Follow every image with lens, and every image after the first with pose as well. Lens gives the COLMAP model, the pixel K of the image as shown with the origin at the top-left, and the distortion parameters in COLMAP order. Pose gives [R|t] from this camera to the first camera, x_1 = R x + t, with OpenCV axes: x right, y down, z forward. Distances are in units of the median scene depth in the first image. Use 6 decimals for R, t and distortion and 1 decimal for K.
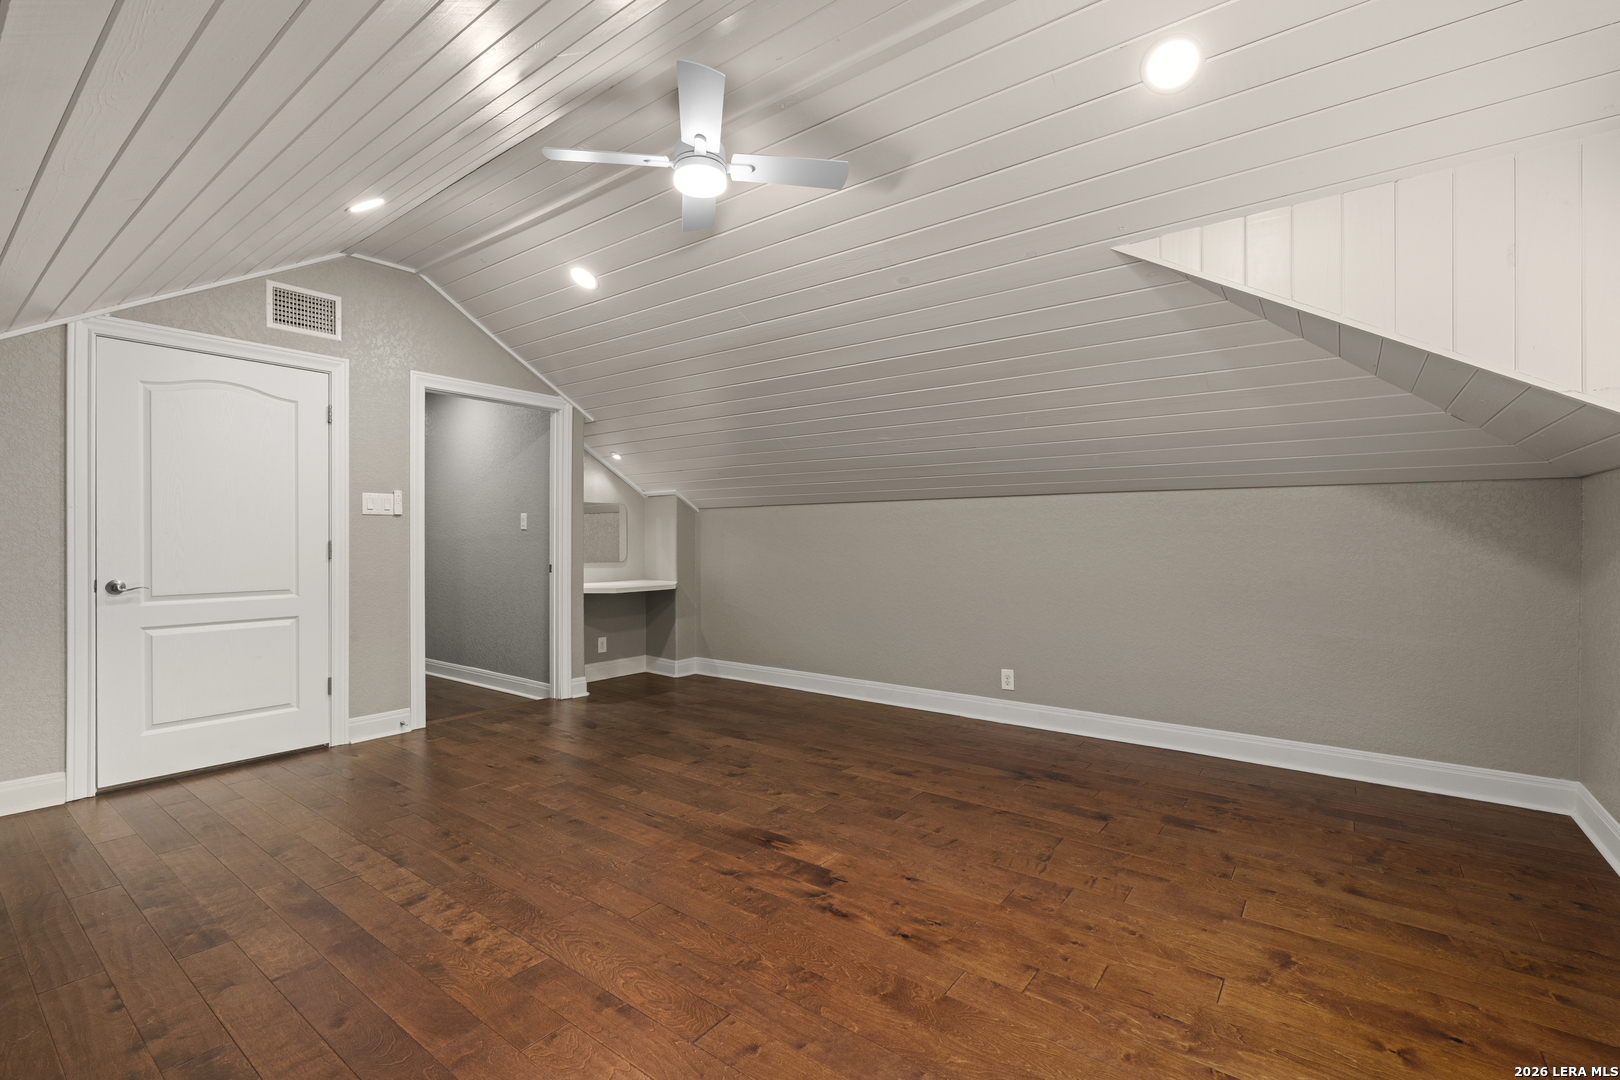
lens RADIAL K [[710.8, 0, 811.0], [0, 710.8, 538.6], [0, 0, 1]] dist [-0.006590, 0.000813]
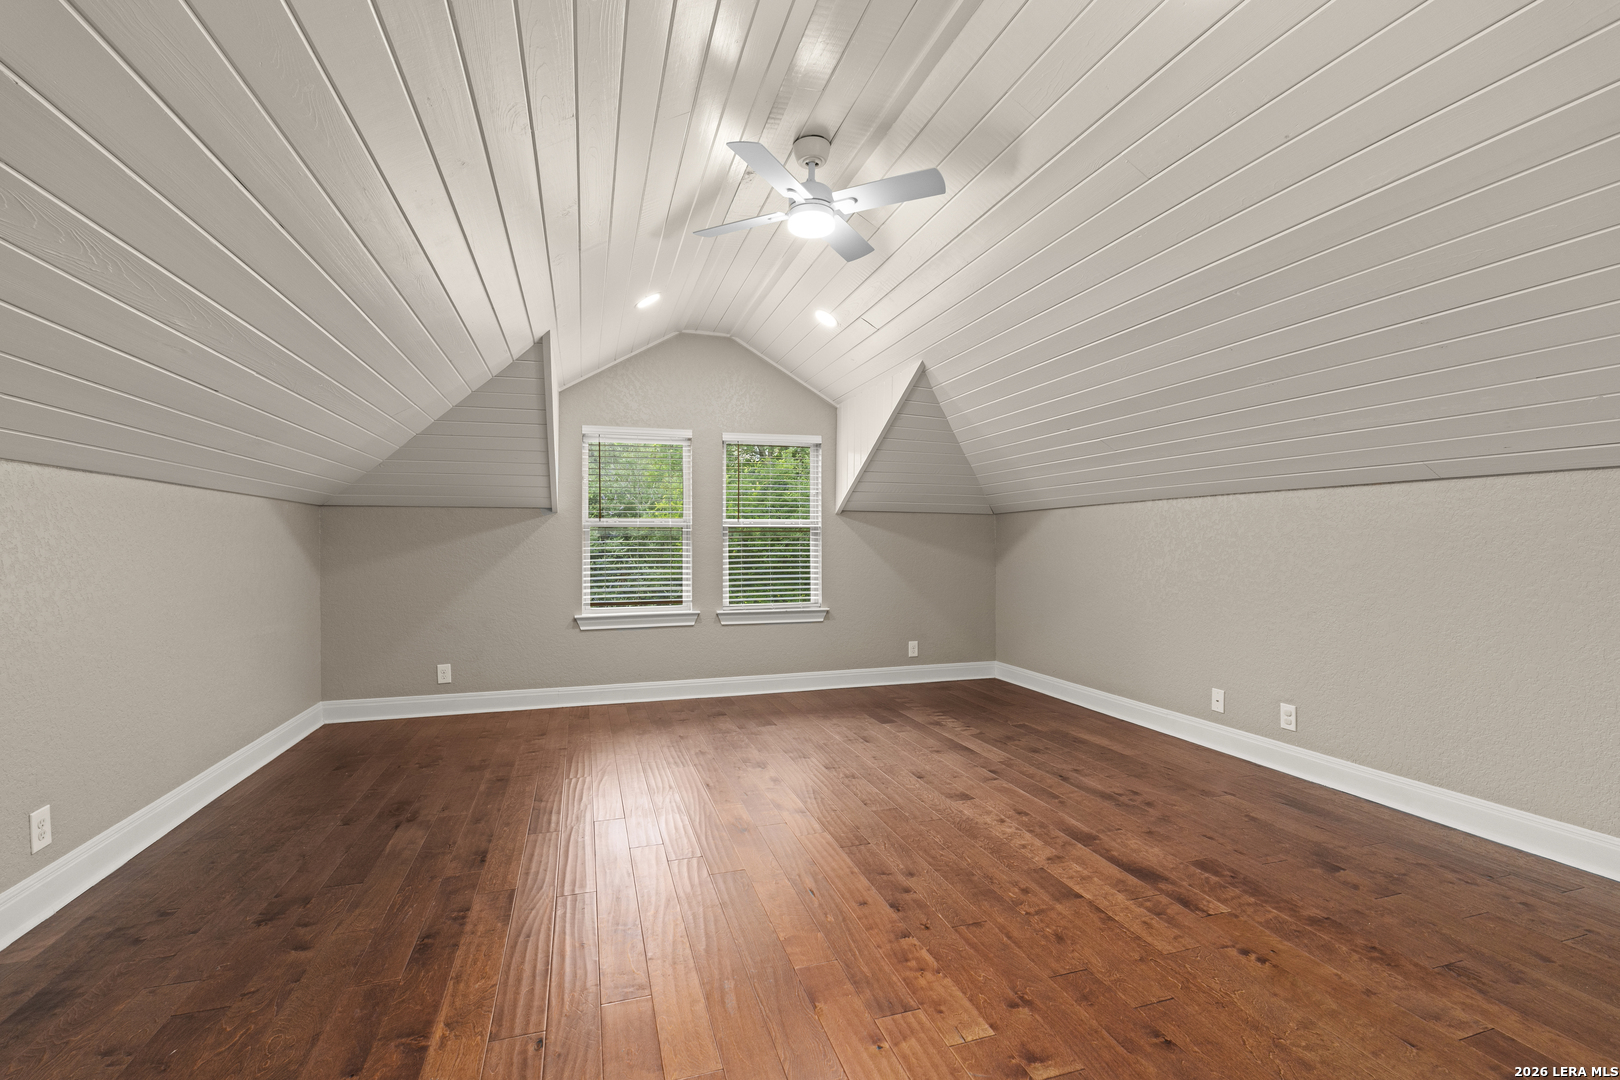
lens RADIAL K [[710.8, 0, 809.9], [0, 710.8, 542.0], [0, 0, 1]] dist [-0.006590, 0.000813]
pose [[-0.816002, 0.002199, 0.578045, -0.886080], [0.003093, 0.999995, 0.000562, -0.003002], [-0.578041, 0.002246, -0.816004, 2.130787]]
